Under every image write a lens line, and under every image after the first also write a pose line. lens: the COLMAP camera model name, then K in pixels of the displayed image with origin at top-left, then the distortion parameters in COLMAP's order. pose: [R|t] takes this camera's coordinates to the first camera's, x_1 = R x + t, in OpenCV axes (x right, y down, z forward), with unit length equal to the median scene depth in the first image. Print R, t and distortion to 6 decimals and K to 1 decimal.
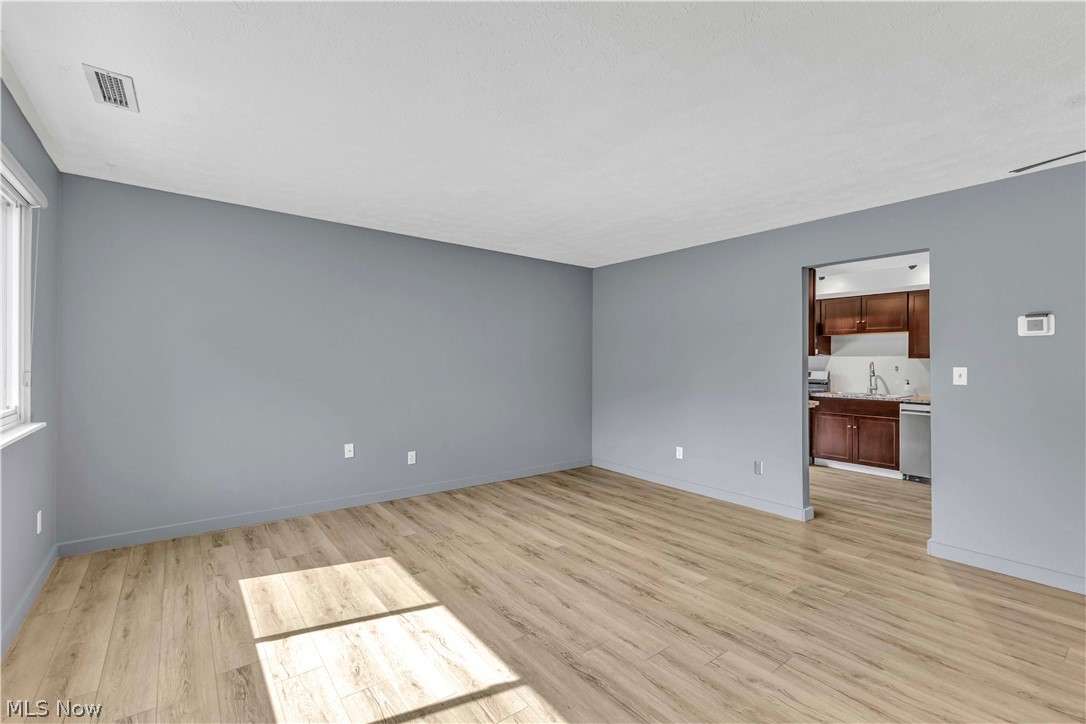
lens RADIAL K [[471.7, 0, 552.4], [0, 471.7, 364.8], [0, 0, 1]] dist [0.013260, -0.004319]
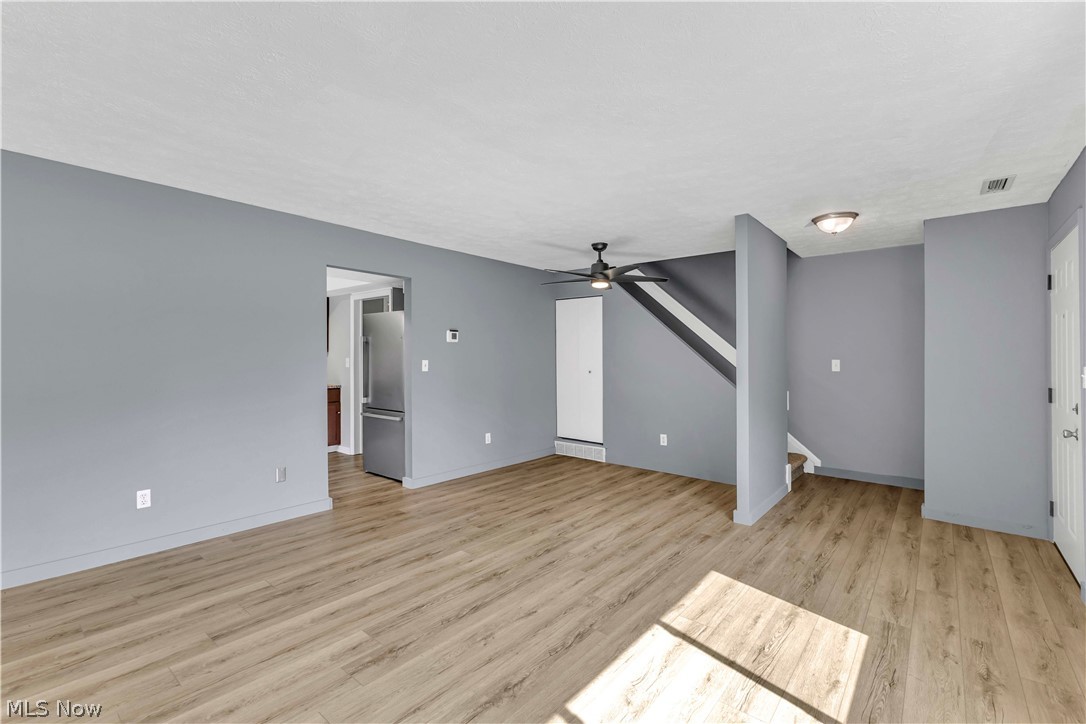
lens RADIAL K [[473.2, 0, 543.7], [0, 473.2, 342.6], [0, 0, 1]] dist [0.011390, -0.000660]
pose [[-0.202895, 0.023200, 0.978926, -0.886990], [-0.002418, 0.999704, -0.024194, -0.018234], [-0.979198, -0.007276, -0.202779, 1.116173]]
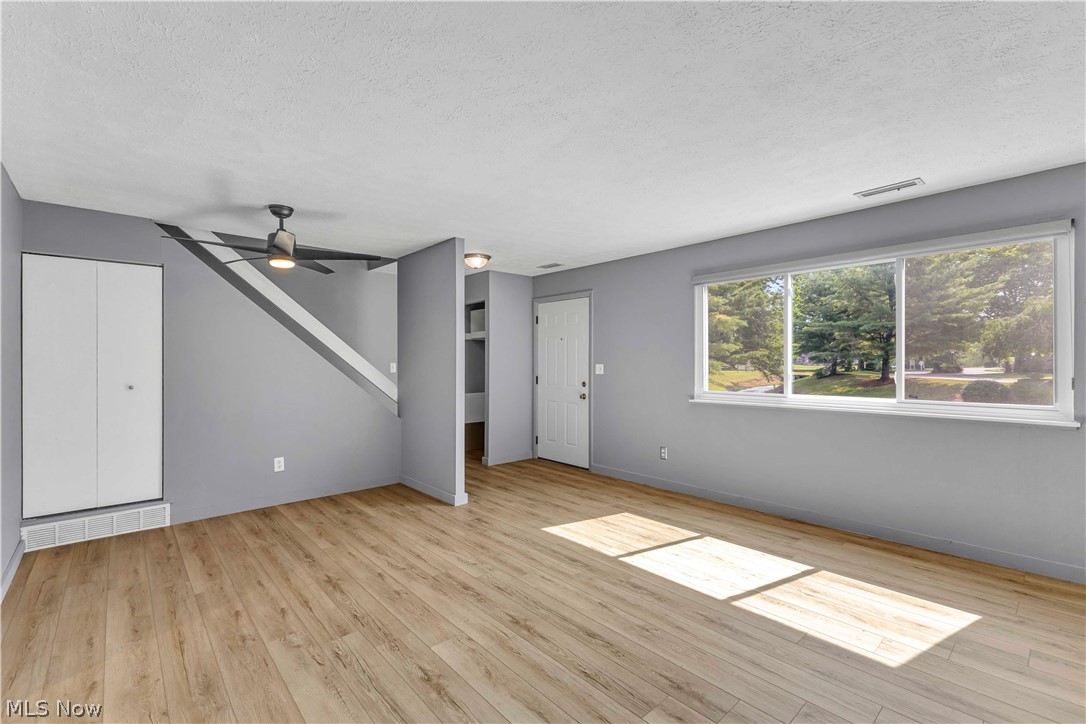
lens RADIAL K [[474.9, 0, 542.6], [0, 474.9, 357.0], [0, 0, 1]] dist [0.013537, -0.004771]
pose [[-0.998291, -0.001845, -0.058404, 0.208598], [-0.001625, 0.999991, -0.003809, -0.020952], [0.058411, -0.003708, -0.998286, 1.917708]]
